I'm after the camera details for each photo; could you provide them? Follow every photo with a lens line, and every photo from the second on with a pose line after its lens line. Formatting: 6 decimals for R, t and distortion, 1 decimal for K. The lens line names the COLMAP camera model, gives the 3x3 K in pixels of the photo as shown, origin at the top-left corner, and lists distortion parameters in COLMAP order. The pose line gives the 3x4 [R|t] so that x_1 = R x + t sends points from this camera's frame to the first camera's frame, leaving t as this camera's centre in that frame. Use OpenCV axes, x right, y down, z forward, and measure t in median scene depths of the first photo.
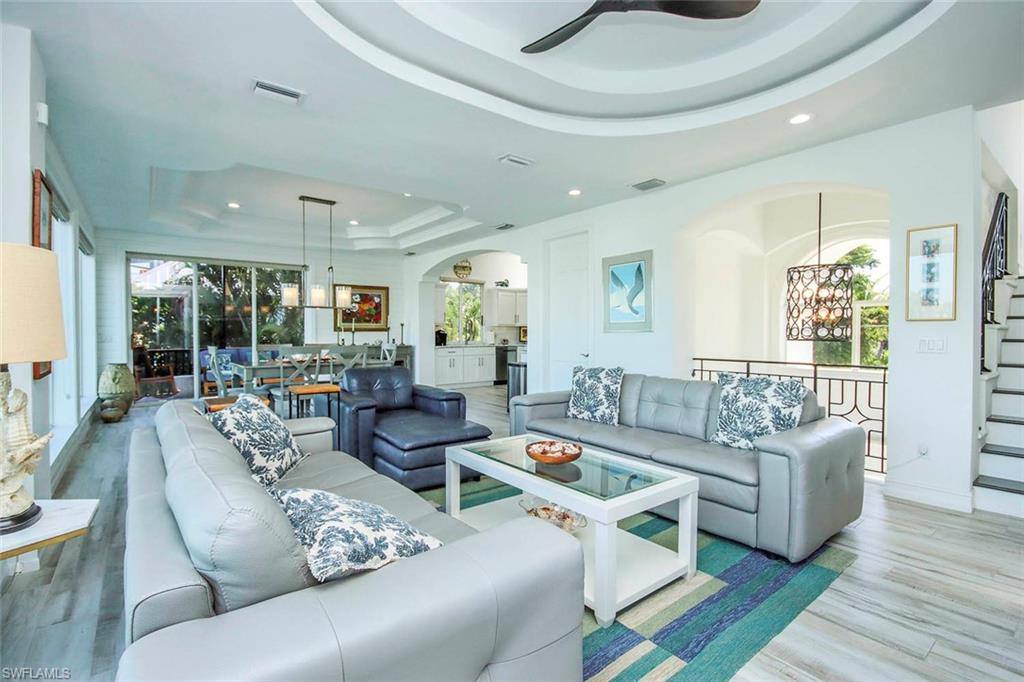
lens RADIAL K [[476.3, 0, 516.7], [0, 476.3, 336.5], [0, 0, 1]] dist [-0.004423, -0.000184]
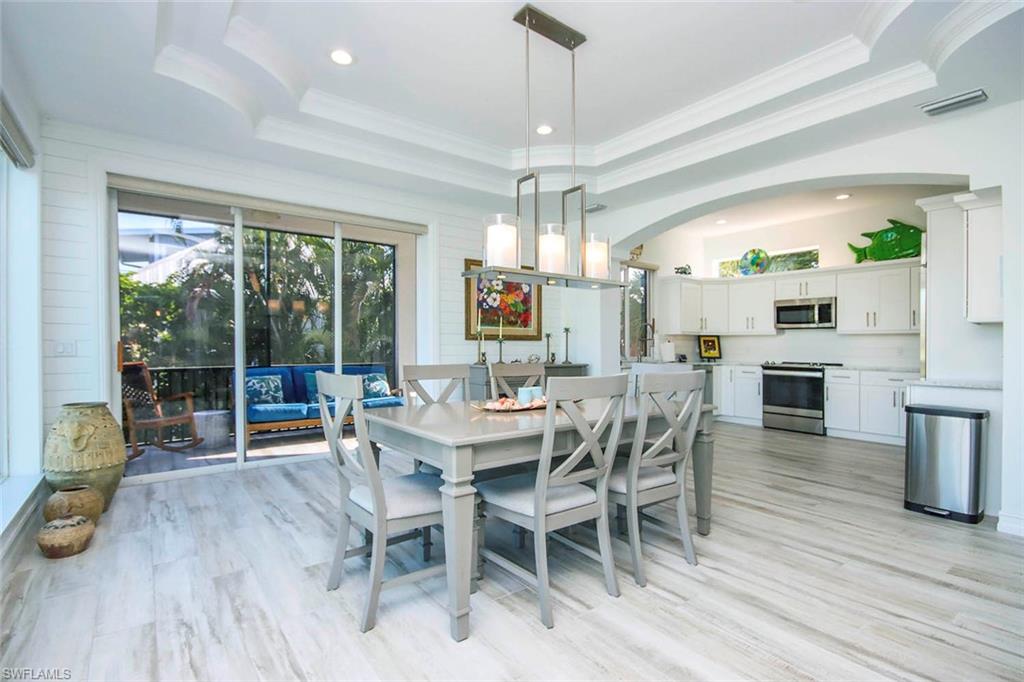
lens RADIAL K [[476.3, 0, 509.1], [0, 476.3, 346.2], [0, 0, 1]] dist [-0.004423, -0.000184]
pose [[0.999949, 0.006299, -0.007878, -0.316854], [-0.006357, 0.999953, -0.007360, 0.000927], [0.007832, 0.007410, 0.999942, 0.403583]]
